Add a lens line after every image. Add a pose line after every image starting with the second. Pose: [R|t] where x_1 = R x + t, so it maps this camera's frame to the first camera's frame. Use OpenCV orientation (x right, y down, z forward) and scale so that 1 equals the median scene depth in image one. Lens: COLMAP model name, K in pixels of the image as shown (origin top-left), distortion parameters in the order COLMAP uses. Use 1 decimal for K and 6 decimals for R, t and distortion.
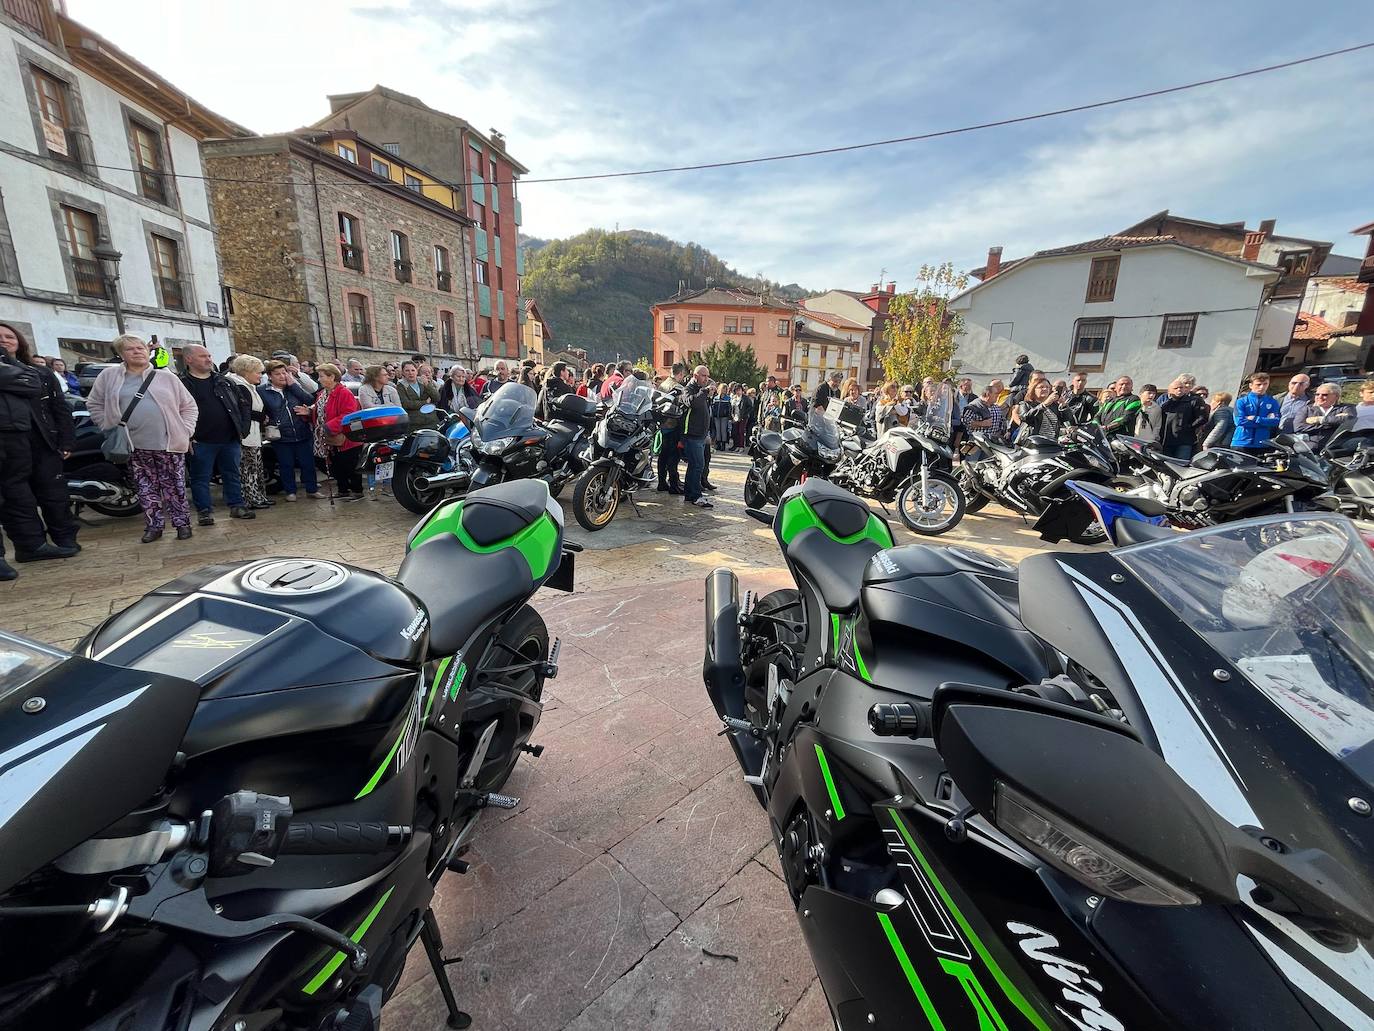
lens RADIAL K [[551.1, 0, 689.1], [0, 551.1, 518.4], [0, 0, 1]] dist [-0.003800, 0.000740]
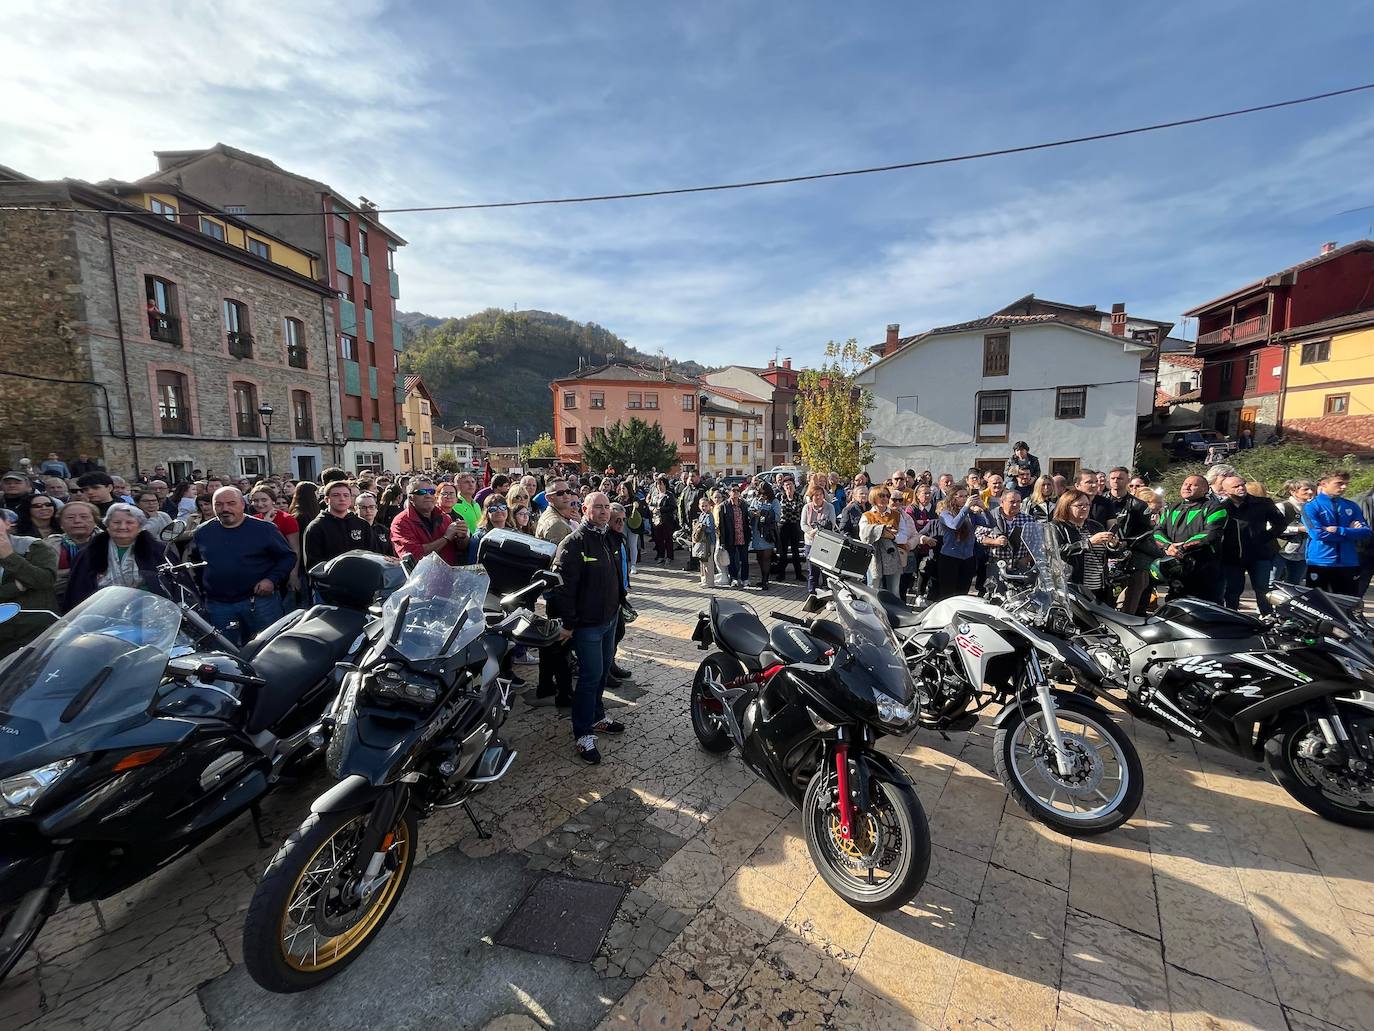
lens RADIAL K [[551.1, 0, 688.4], [0, 551.1, 516.7], [0, 0, 1]] dist [-0.003800, 0.000740]
pose [[0.985674, -0.046469, 0.162133, 0.004081], [0.066562, 0.990444, -0.120786, -0.044653], [-0.154971, 0.129847, 0.979349, 0.109865]]
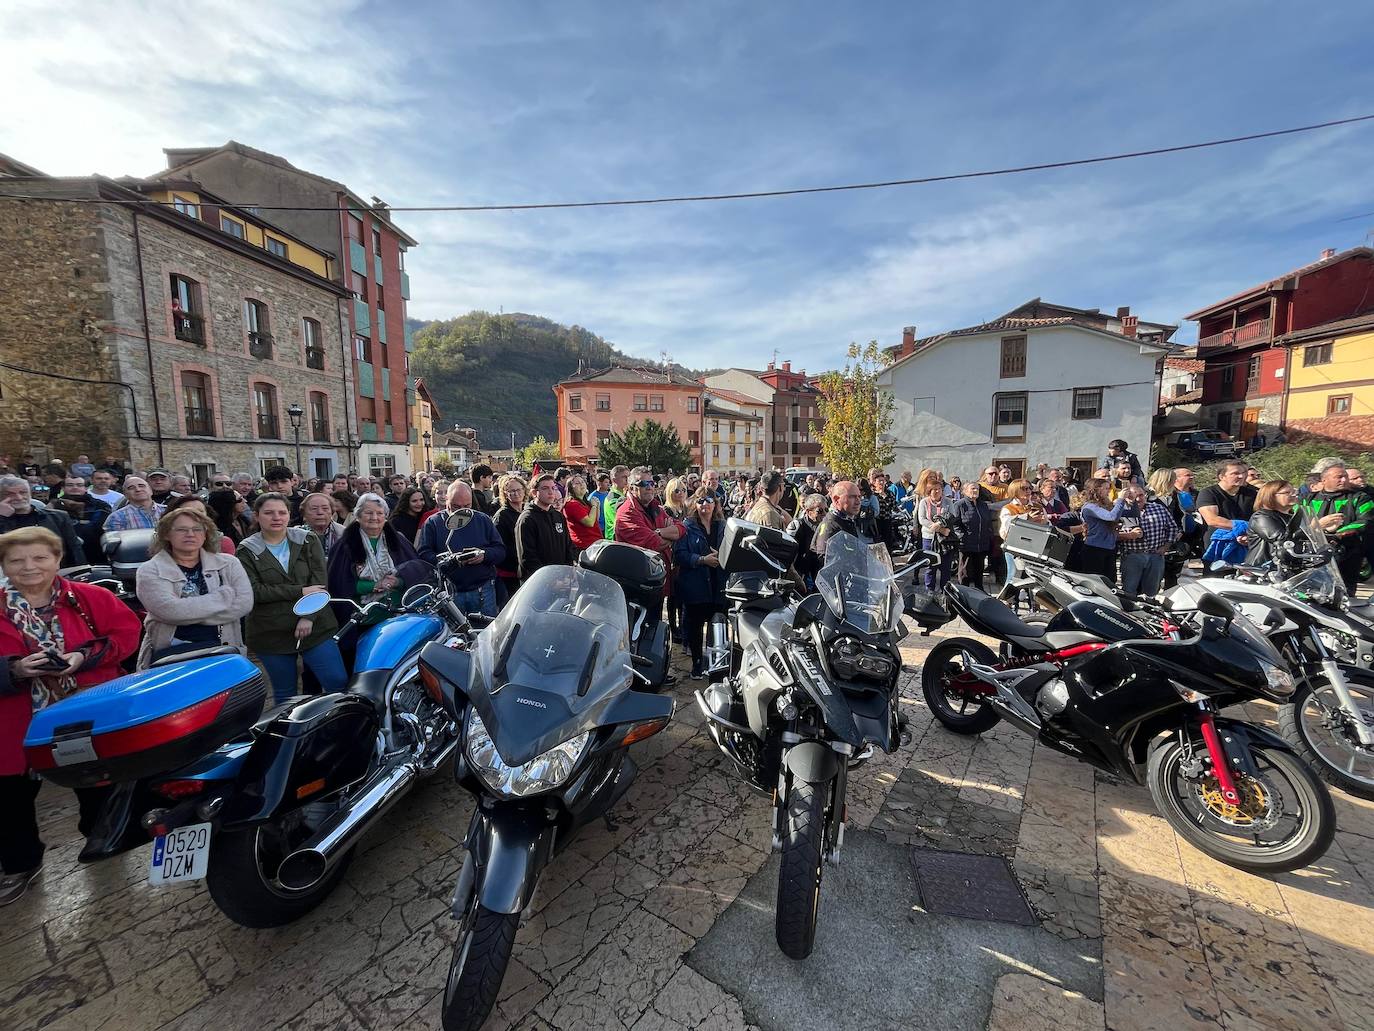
lens RADIAL K [[551.1, 0, 687.8], [0, 551.1, 518.5], [0, 0, 1]] dist [-0.003800, 0.000740]
pose [[0.980980, -0.052168, 0.186968, -0.060621], [0.075695, 0.989764, -0.120988, -0.045587], [-0.178743, 0.132839, 0.974887, 0.118721]]
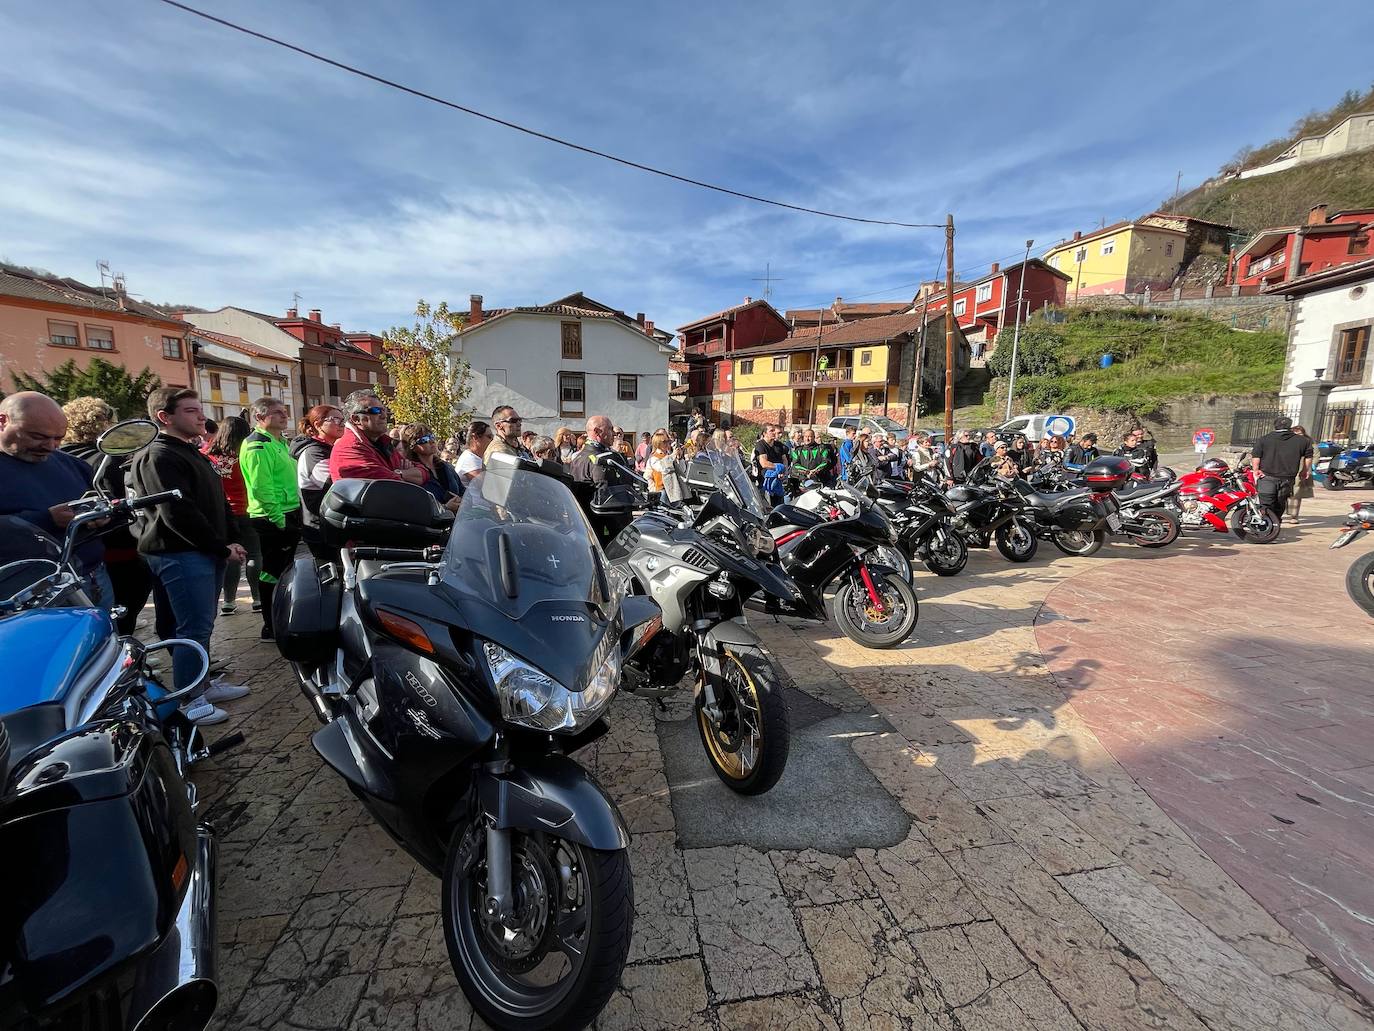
lens RADIAL K [[551.1, 0, 686.5], [0, 551.1, 532.1], [0, 0, 1]] dist [-0.003800, 0.000740]
pose [[0.571956, -0.152214, 0.806038, -0.103982], [0.189524, 0.980567, 0.050689, -0.041670], [-0.798089, 0.123771, 0.589690, 0.148470]]
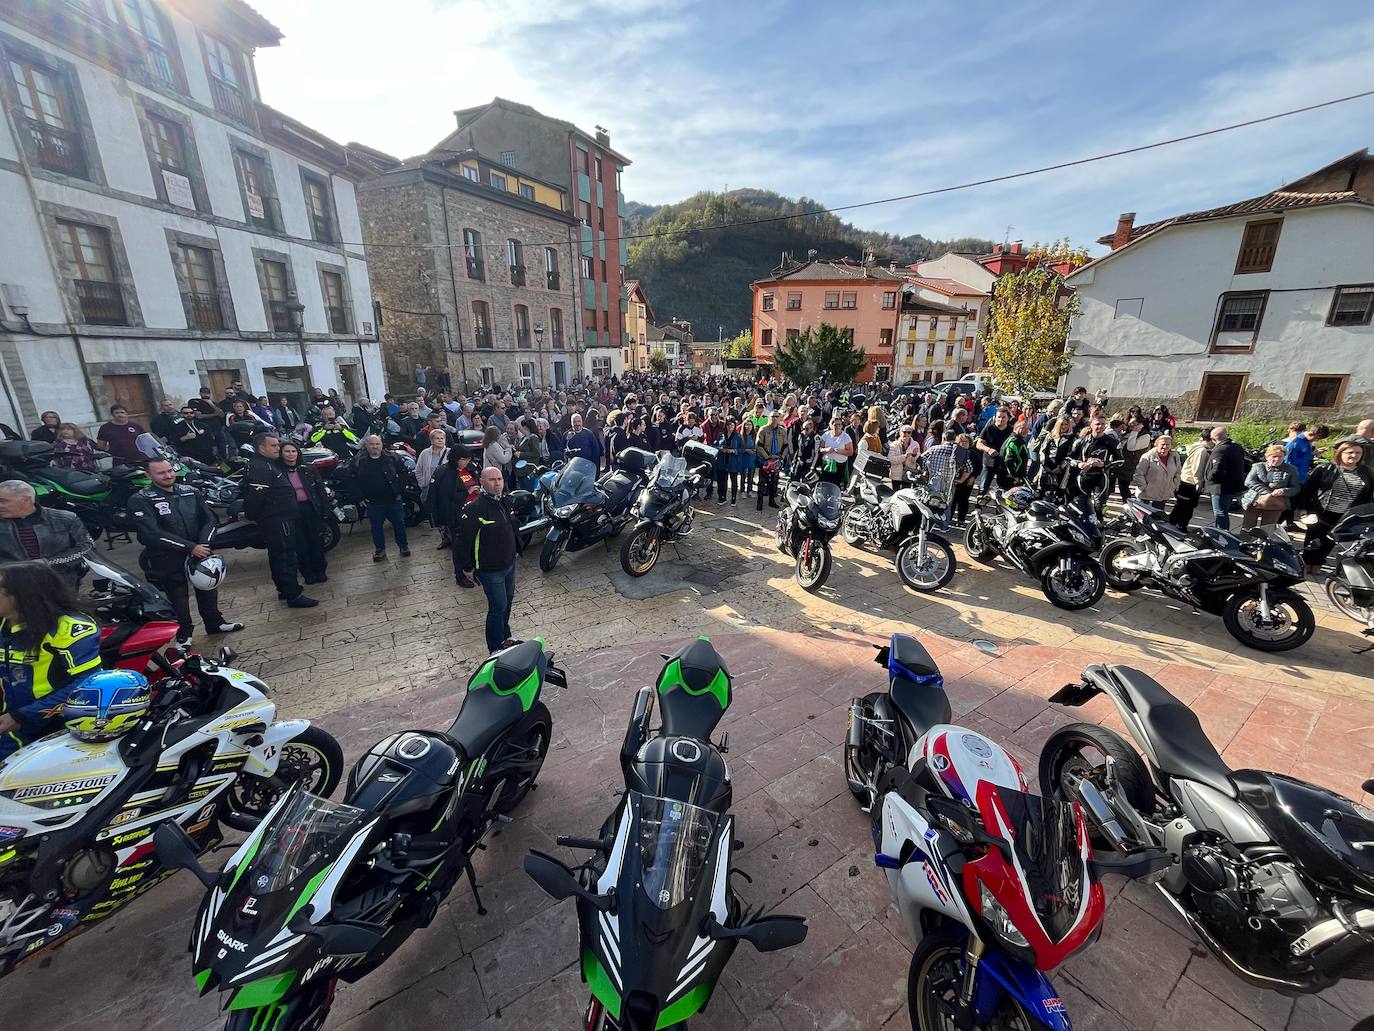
lens RADIAL K [[551.1, 0, 689.8], [0, 551.1, 518.0], [0, 0, 1]] dist [-0.003800, 0.000740]
pose [[0.982370, 0.027820, -0.184865, 0.034751], [-0.016931, 0.998041, 0.060221, -0.037818], [0.186179, -0.056029, 0.980917, -0.042979]]
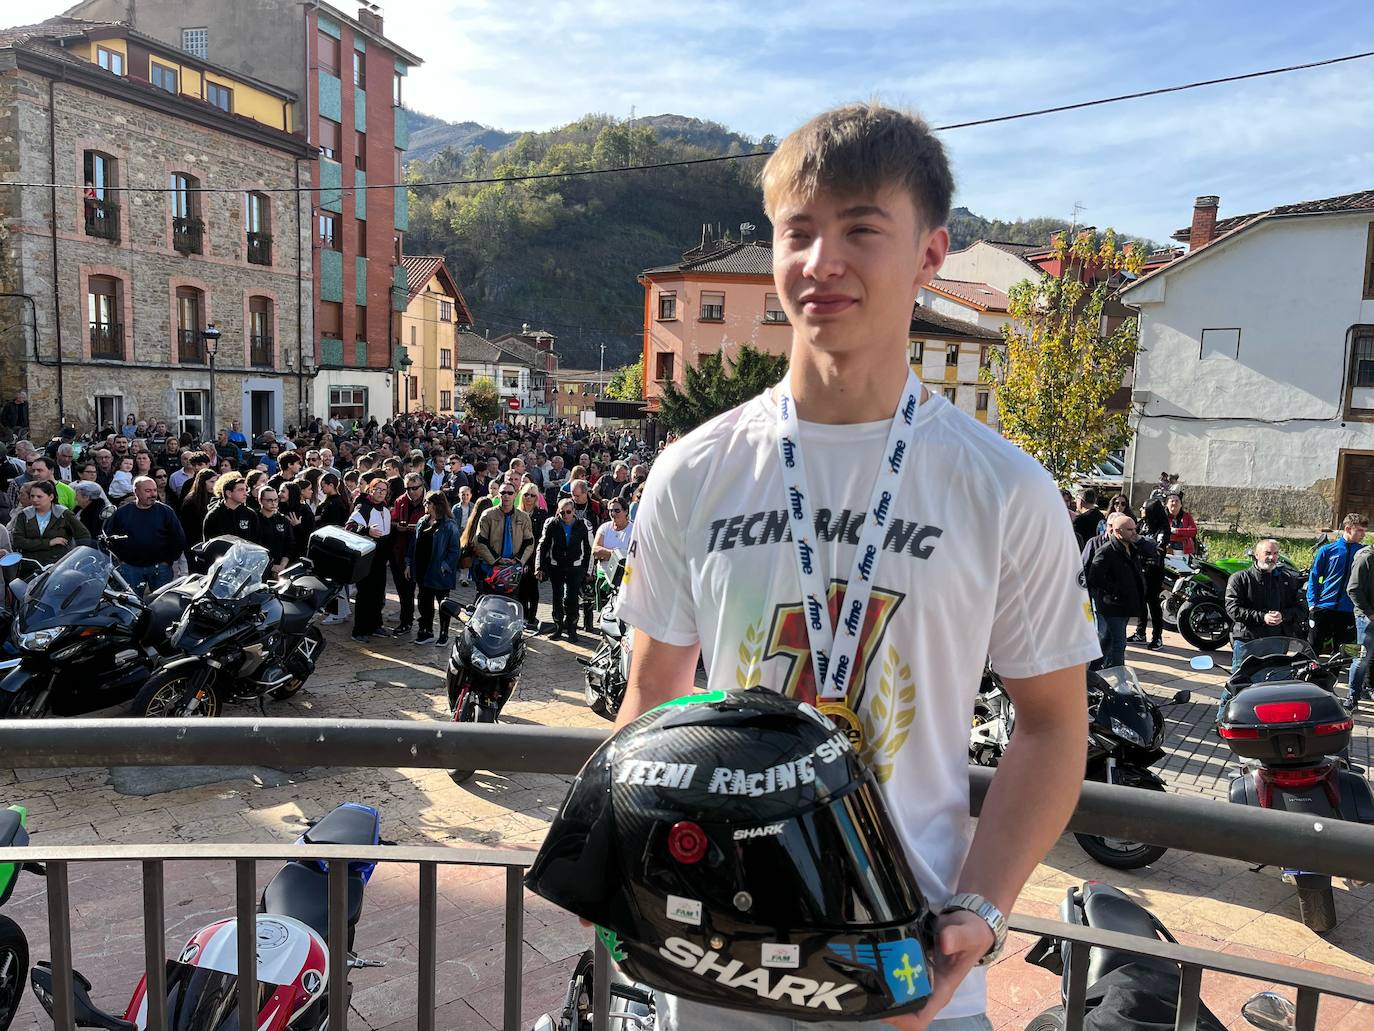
lens RADIAL K [[1040.3, 0, 676.5], [0, 1040.3, 521.1], [0, 0, 1]] dist [0.046265, -0.061583]
pose [[0.996447, 0.024608, -0.080542, 0.115538], [-0.033300, 0.993547, -0.108422, -0.031227], [0.077354, 0.110719, 0.990837, -0.064853]]
